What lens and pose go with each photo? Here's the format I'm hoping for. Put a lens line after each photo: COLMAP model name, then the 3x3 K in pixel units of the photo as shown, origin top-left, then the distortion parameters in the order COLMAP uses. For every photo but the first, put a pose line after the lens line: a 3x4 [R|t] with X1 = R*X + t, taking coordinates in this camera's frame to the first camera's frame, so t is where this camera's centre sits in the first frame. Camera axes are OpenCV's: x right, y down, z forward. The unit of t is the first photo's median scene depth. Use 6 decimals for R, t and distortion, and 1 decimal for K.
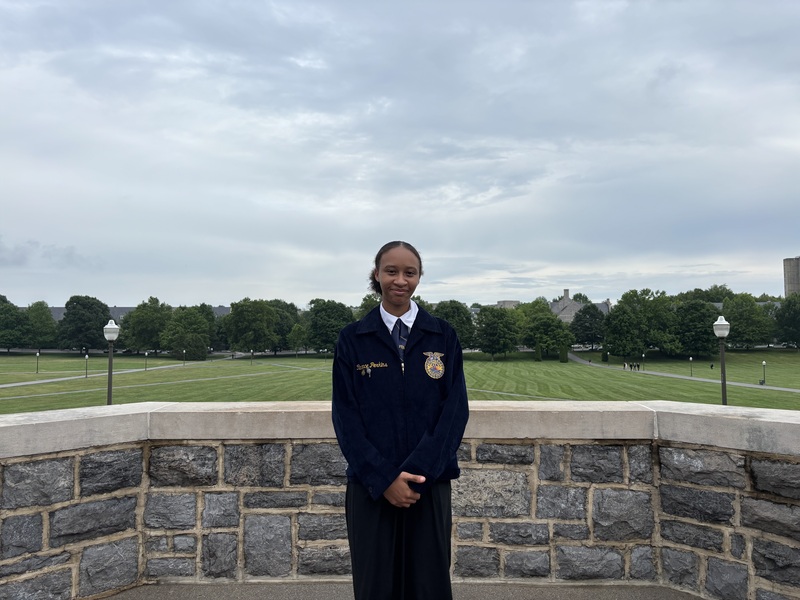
lens RADIAL K [[610.4, 0, 398.5], [0, 610.4, 307.6], [0, 0, 1]] dist [0.064617, -0.072887]
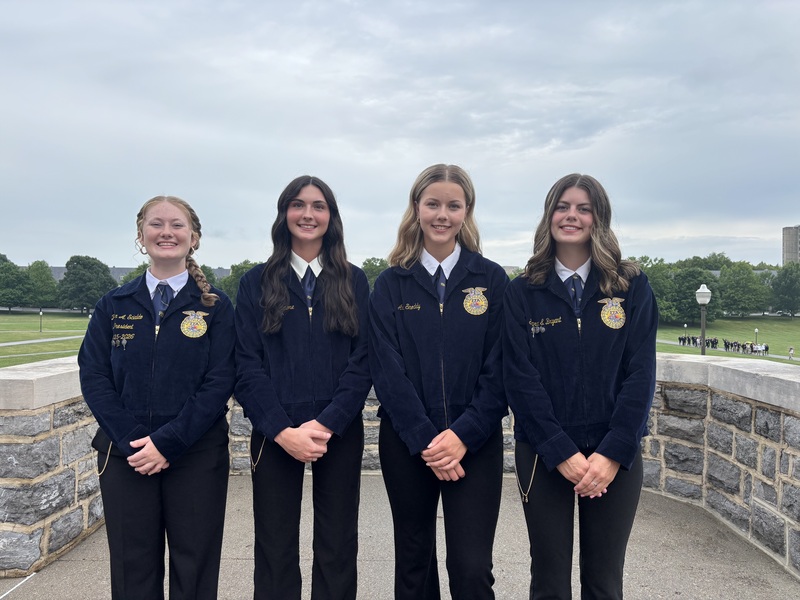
lens RADIAL K [[609.9, 0, 401.9], [0, 609.9, 298.3], [0, 0, 1]] dist [0.070215, -0.081007]
pose [[0.999900, 0.012246, 0.007123, -0.043819], [-0.012544, 0.998976, 0.043477, -0.012273], [-0.006584, -0.043562, 0.999029, -0.364145]]
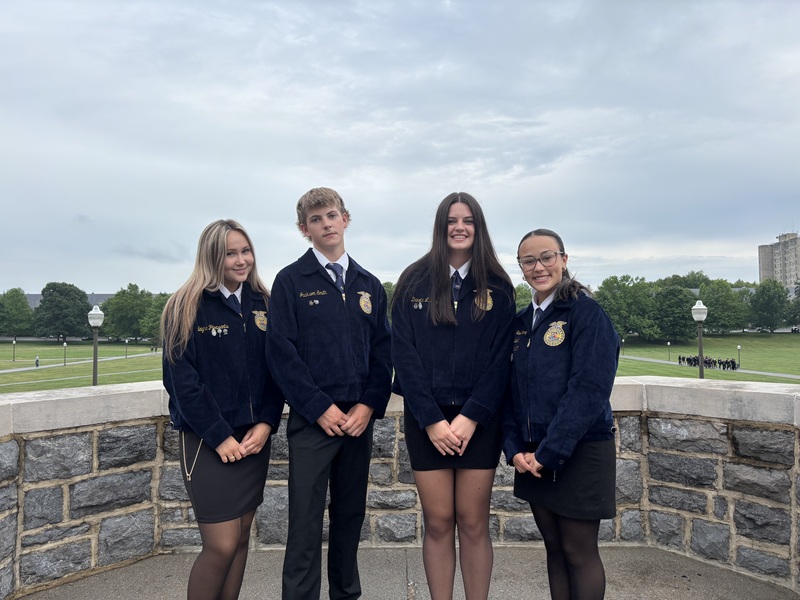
lens RADIAL K [[610.4, 0, 404.4], [0, 610.4, 303.6], [0, 0, 1]] dist [0.060286, -0.065043]
pose [[0.999314, -0.002287, 0.036956, -0.037927], [0.001714, 0.999878, 0.015516, 0.010855], [-0.036987, -0.015442, 0.999196, -0.047157]]
